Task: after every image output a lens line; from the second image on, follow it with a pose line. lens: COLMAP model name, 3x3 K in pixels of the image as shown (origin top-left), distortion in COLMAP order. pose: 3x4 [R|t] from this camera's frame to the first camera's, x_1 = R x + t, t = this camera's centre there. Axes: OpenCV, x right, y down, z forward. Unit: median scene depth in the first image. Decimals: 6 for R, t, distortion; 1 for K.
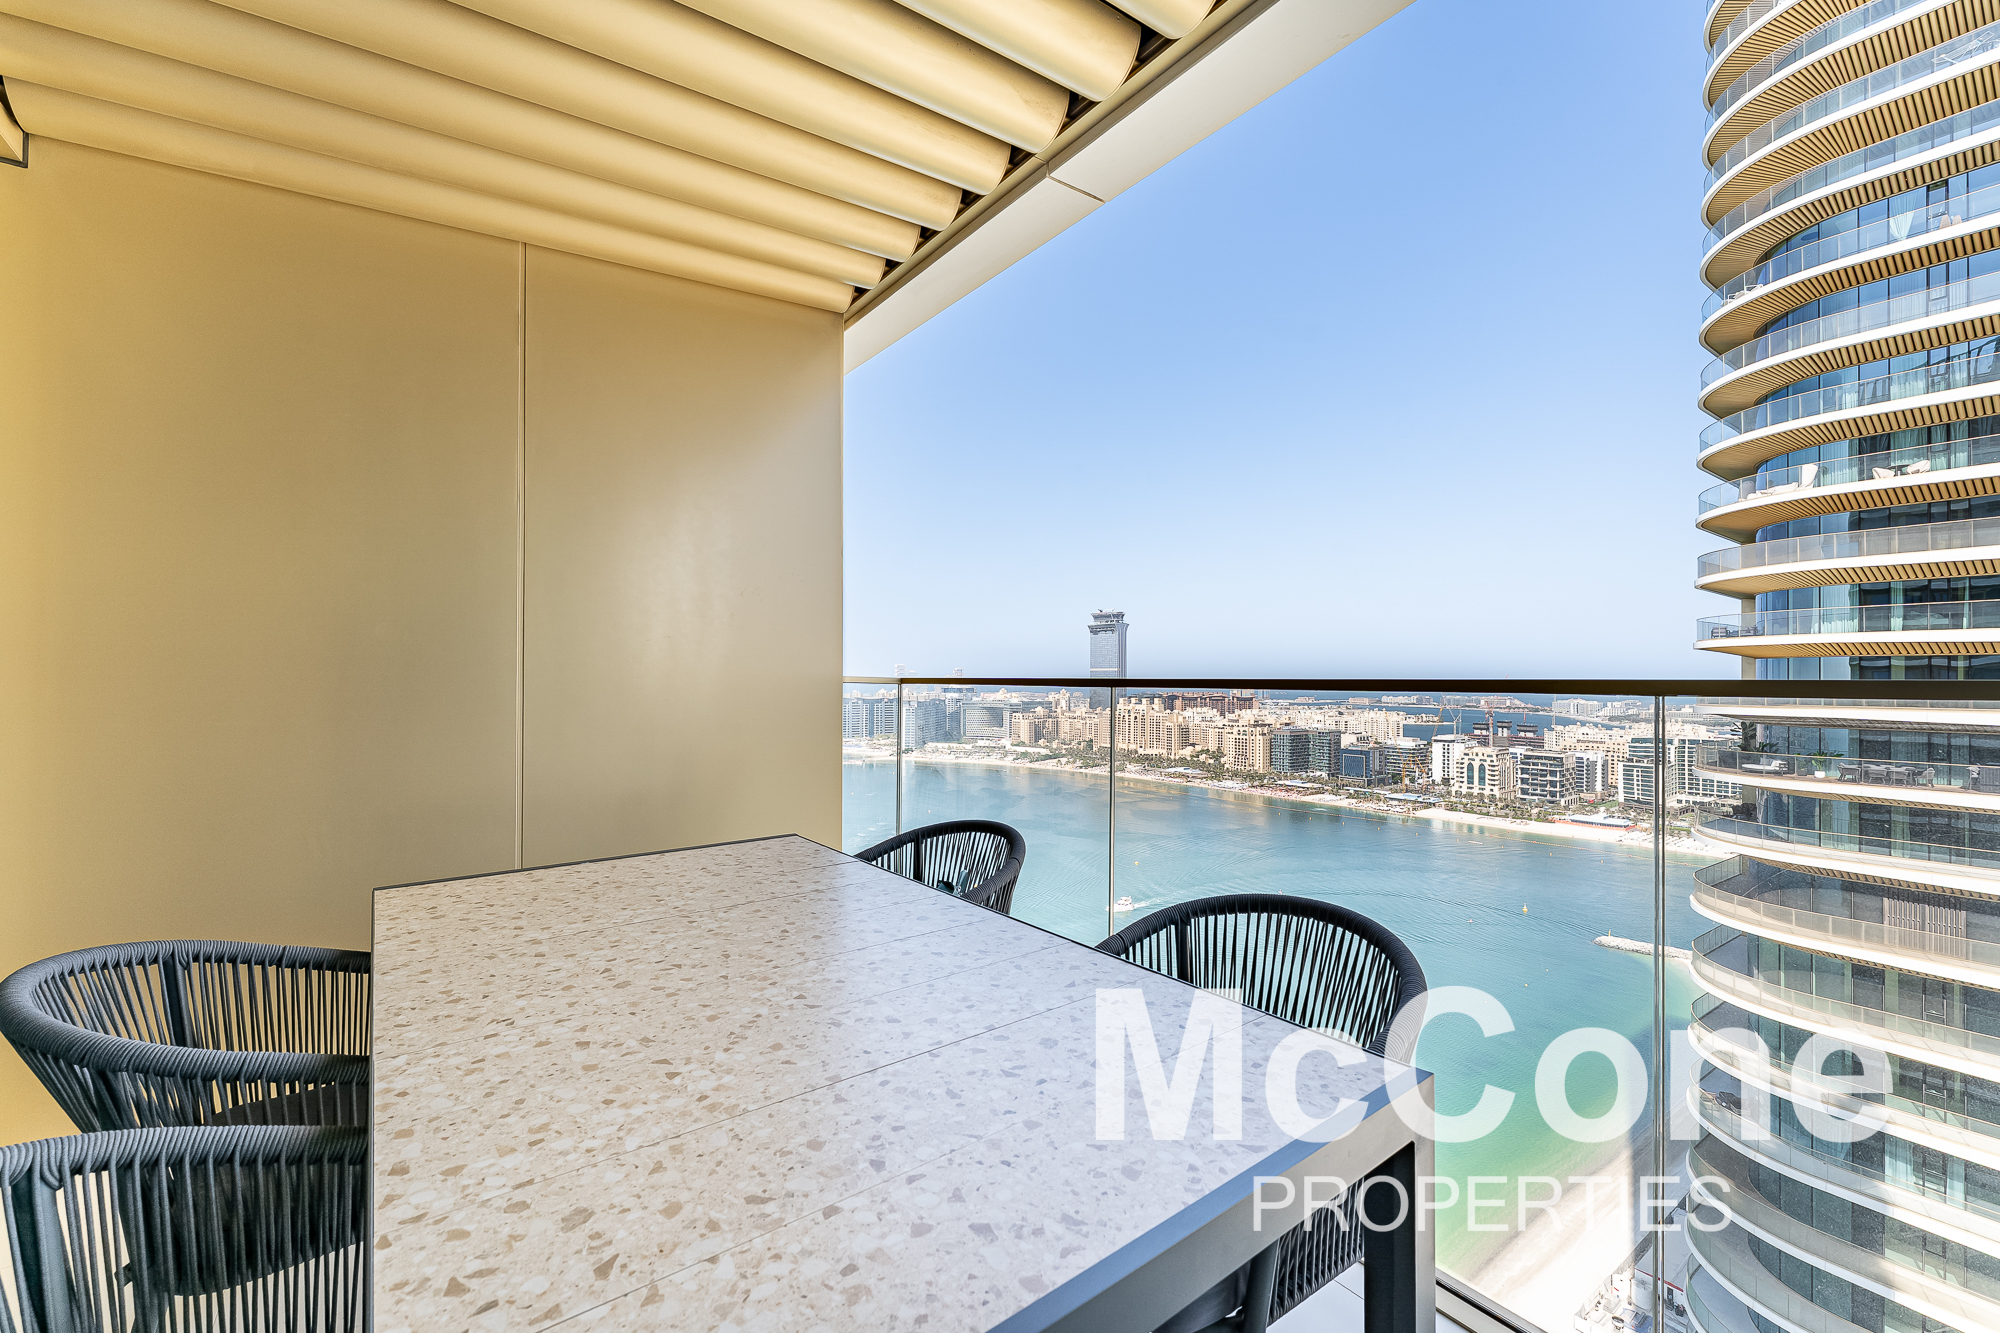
lens RADIAL K [[810.7, 0, 980.8], [0, 810.7, 676.2], [0, 0, 1]] dist [-0.001563, -0.000917]
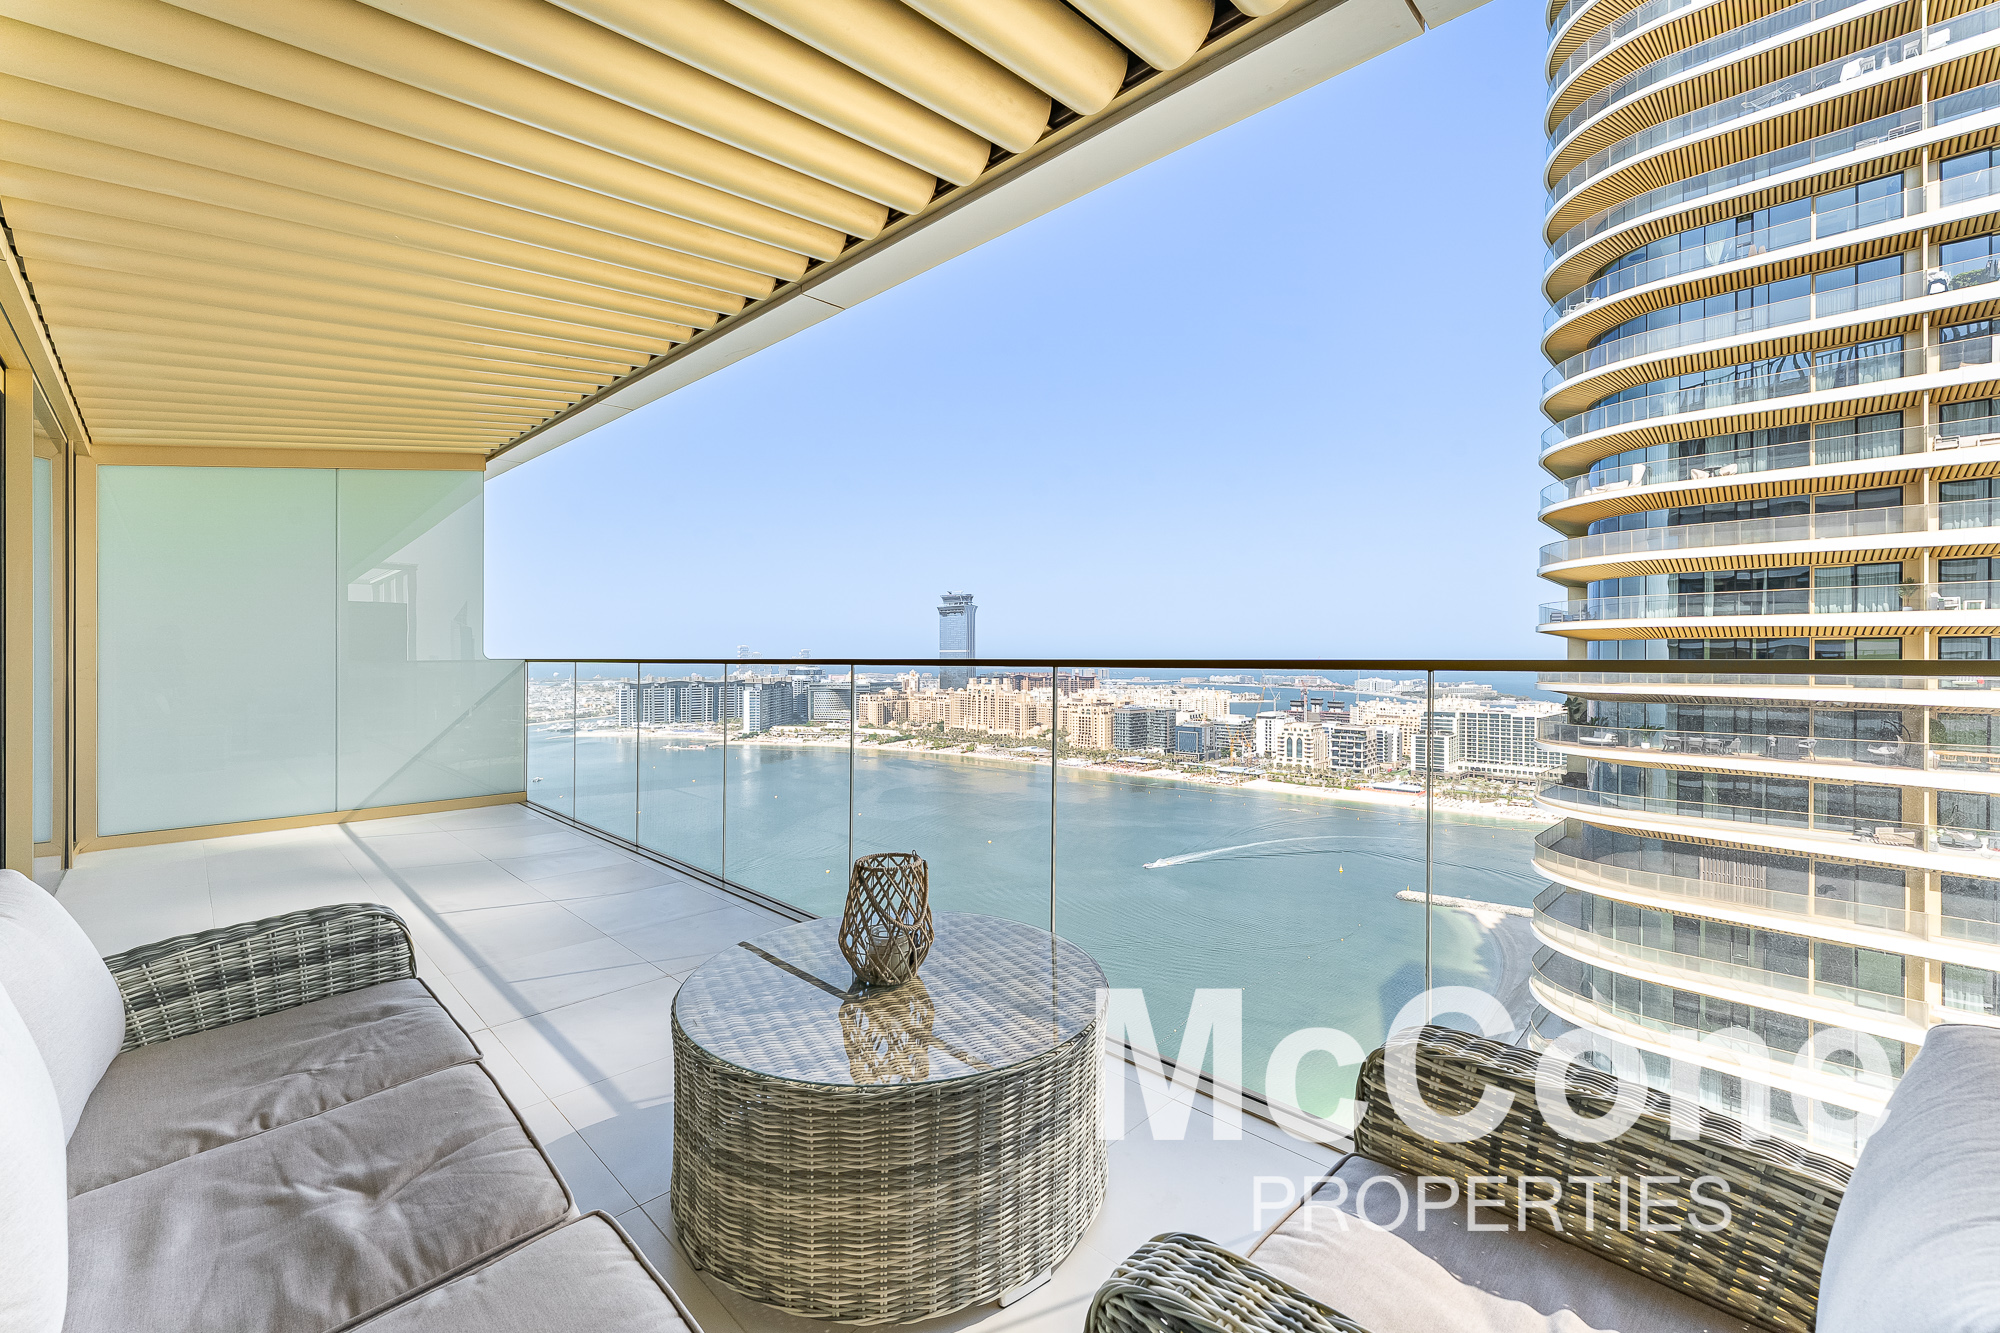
lens RADIAL K [[810.7, 0, 975.4], [0, 810.7, 663.0], [0, 0, 1]] dist [-0.001563, -0.000917]
pose [[0.983720, -0.001923, 0.179696, -0.054827], [0.000721, 0.999977, 0.006751, 0.000028], [-0.179705, -0.006512, 0.983699, 0.069195]]
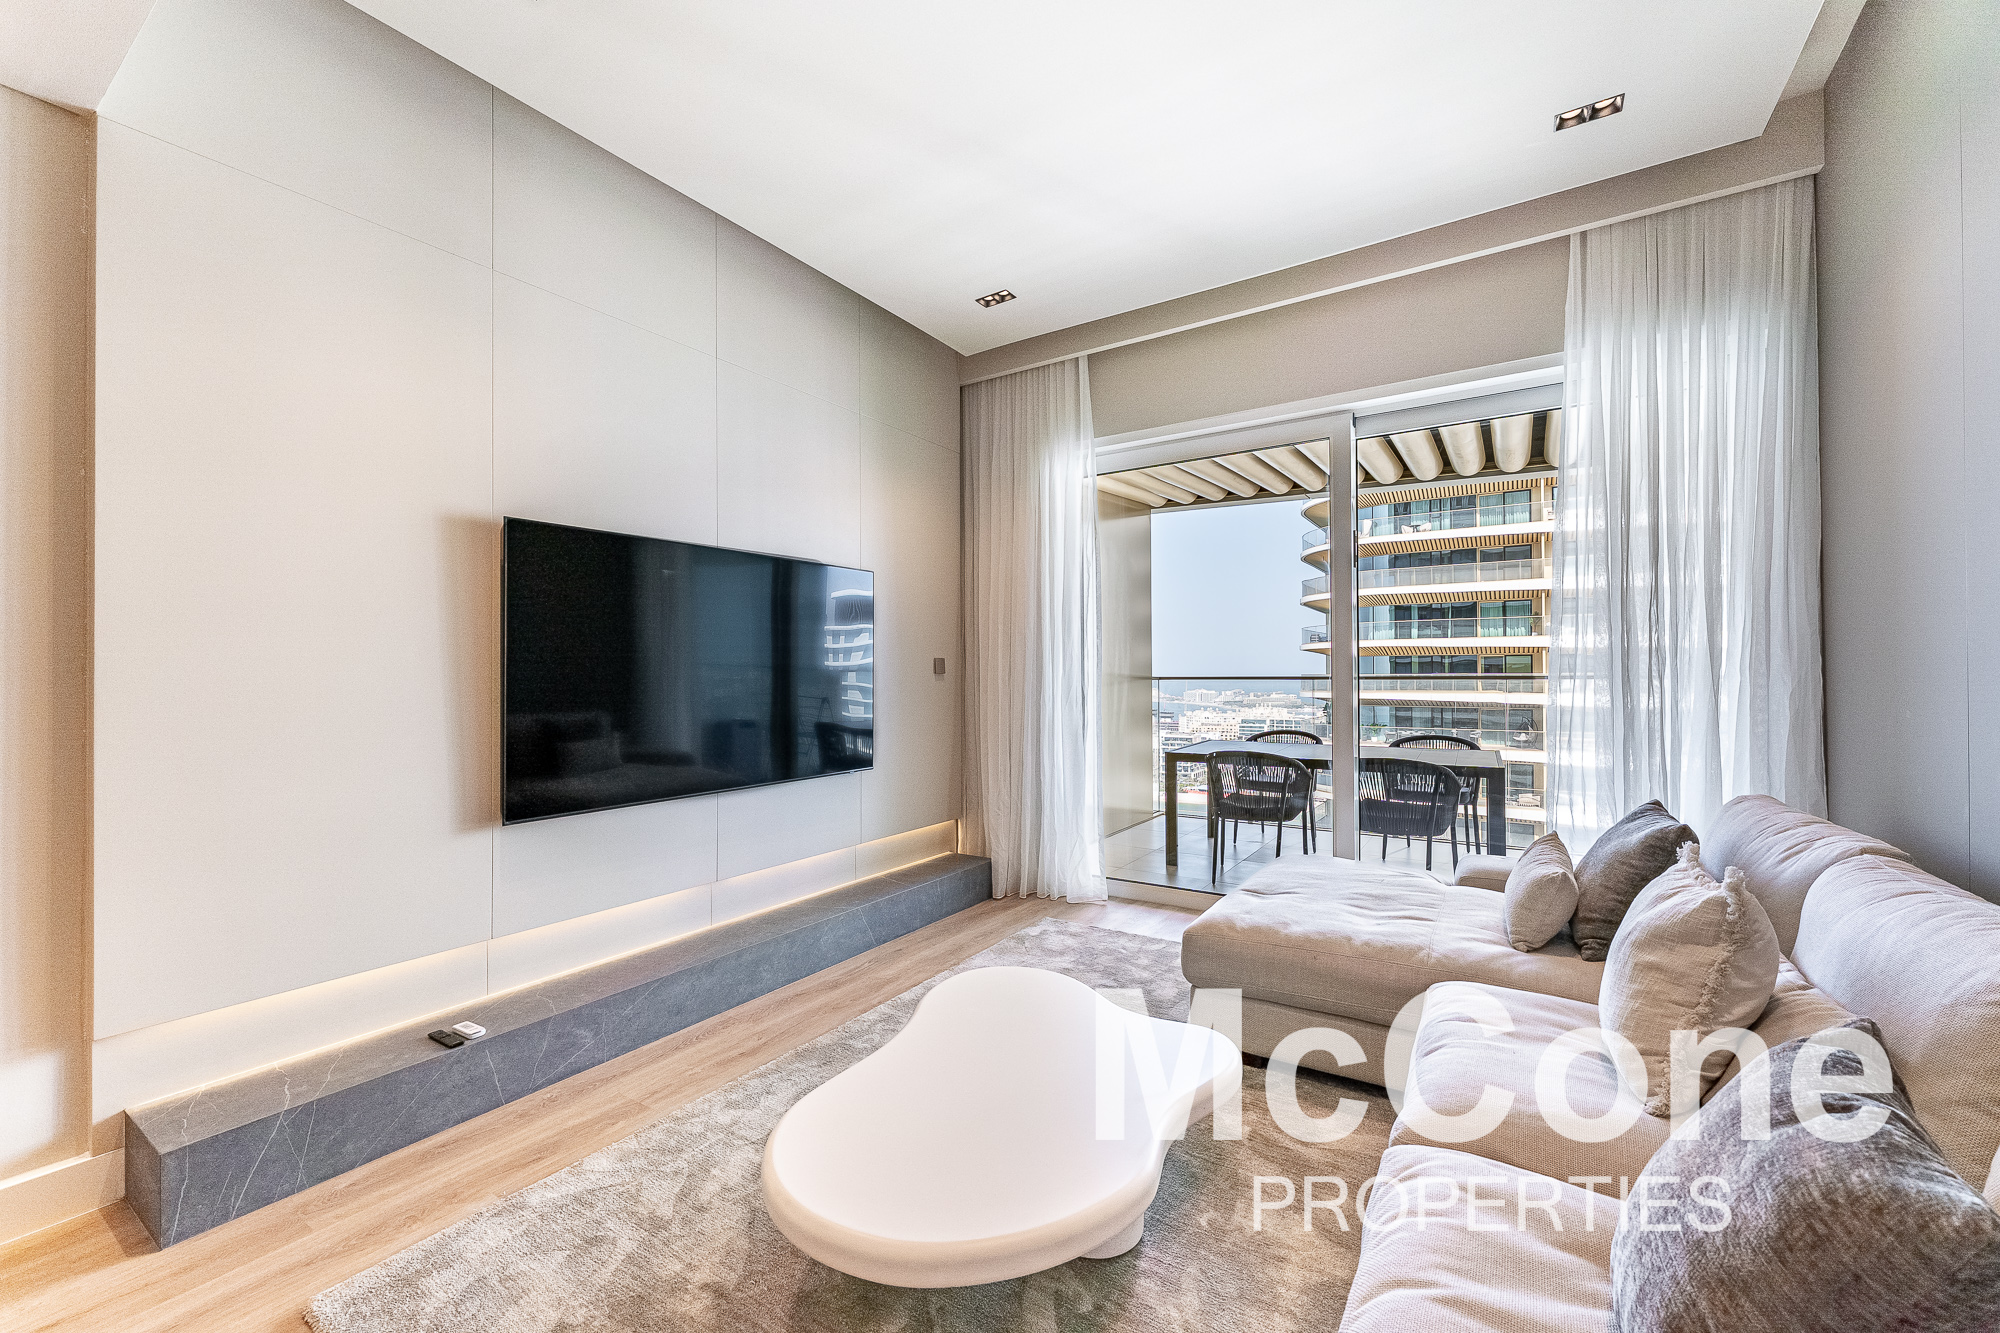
lens RADIAL K [[810.7, 0, 986.9], [0, 810.7, 673.5], [0, 0, 1]] dist [-0.001563, -0.000917]
pose [[0.928810, -0.007122, 0.370487, -0.105734], [0.006876, 0.999974, 0.001985, -0.000843], [-0.370491, 0.000704, 0.928836, -0.060838]]
